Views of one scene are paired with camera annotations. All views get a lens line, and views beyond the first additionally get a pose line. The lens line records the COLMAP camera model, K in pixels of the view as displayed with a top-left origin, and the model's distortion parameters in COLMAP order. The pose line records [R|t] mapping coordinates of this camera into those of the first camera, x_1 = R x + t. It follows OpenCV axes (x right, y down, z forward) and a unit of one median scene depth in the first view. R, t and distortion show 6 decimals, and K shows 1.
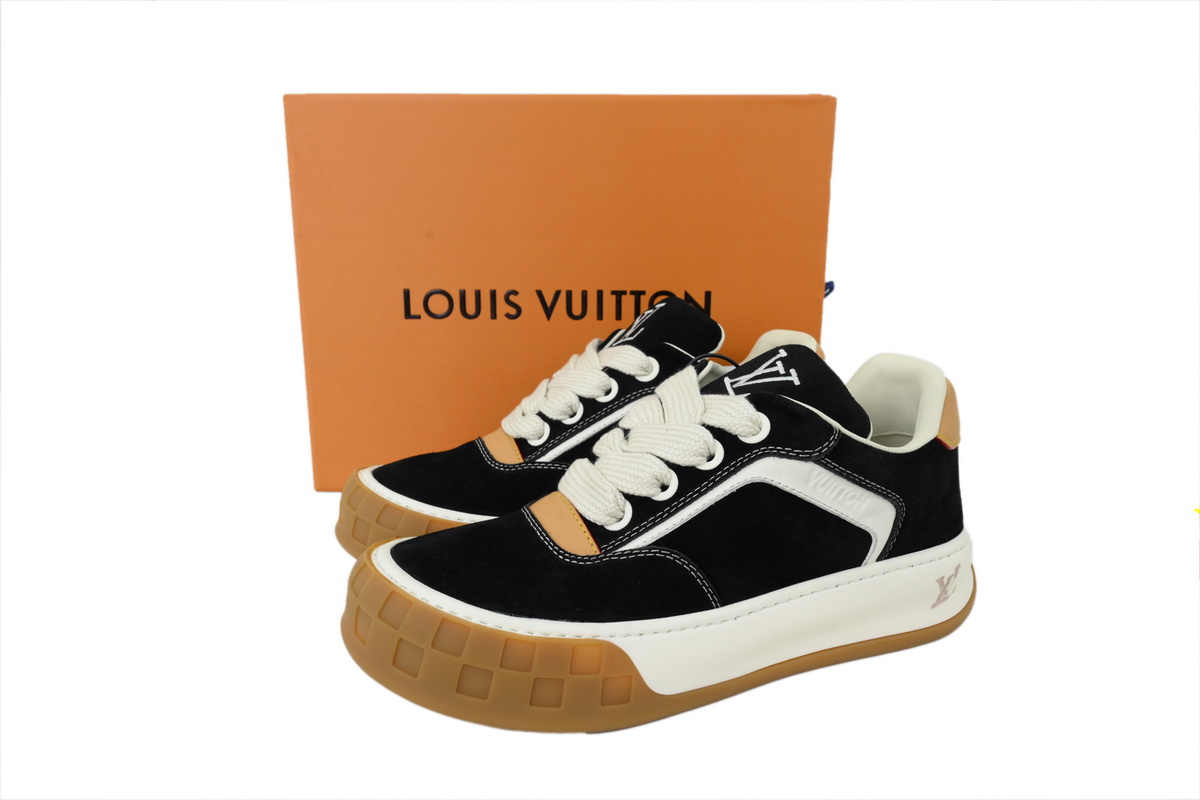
lens RADIAL K [[859.2, 0, 600.0], [0, 859.2, 400.0], [0, 0, 1]] dist [-0.000535, -0.000583]
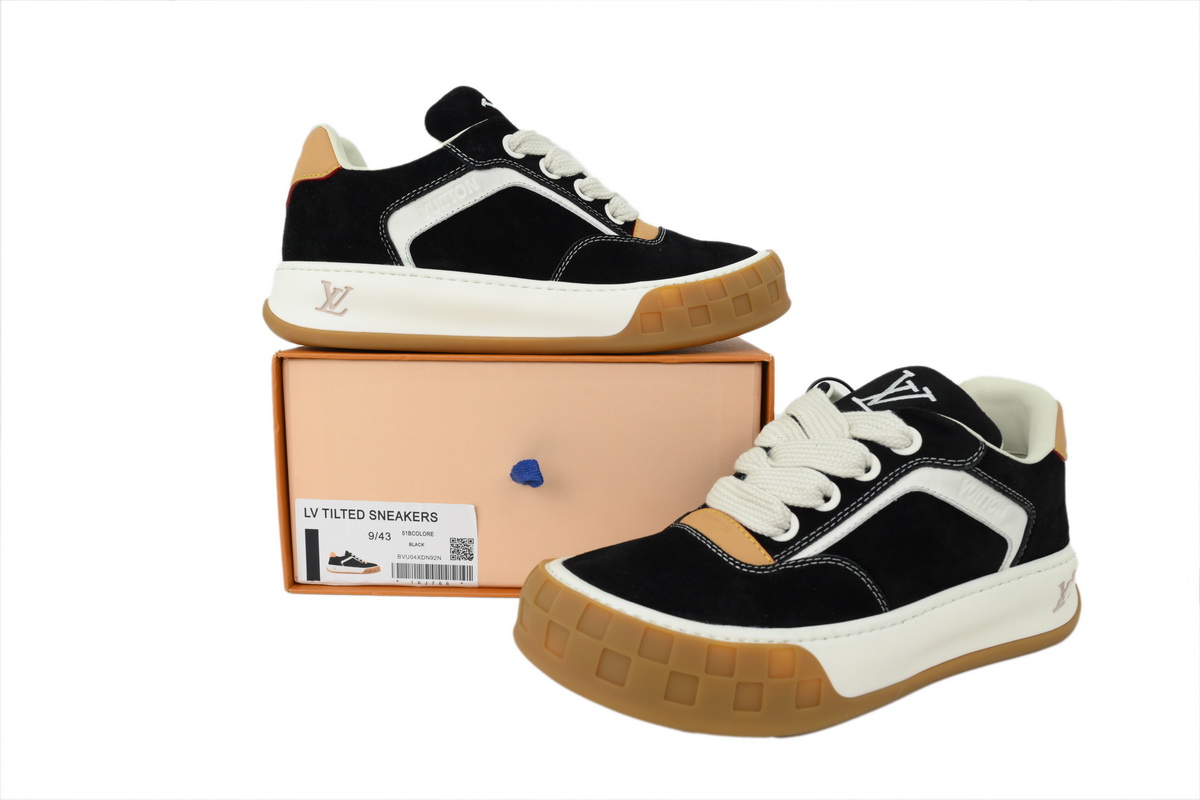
lens RADIAL K [[859.2, 0, 600.0], [0, 859.2, 400.0], [0, 0, 1]] dist [-0.000535, -0.000583]
pose [[0.996842, -0.012879, 0.078363, -0.284753], [0.017731, 0.997948, -0.061532, 0.041722], [-0.077410, 0.062727, 0.995024, -0.029053]]
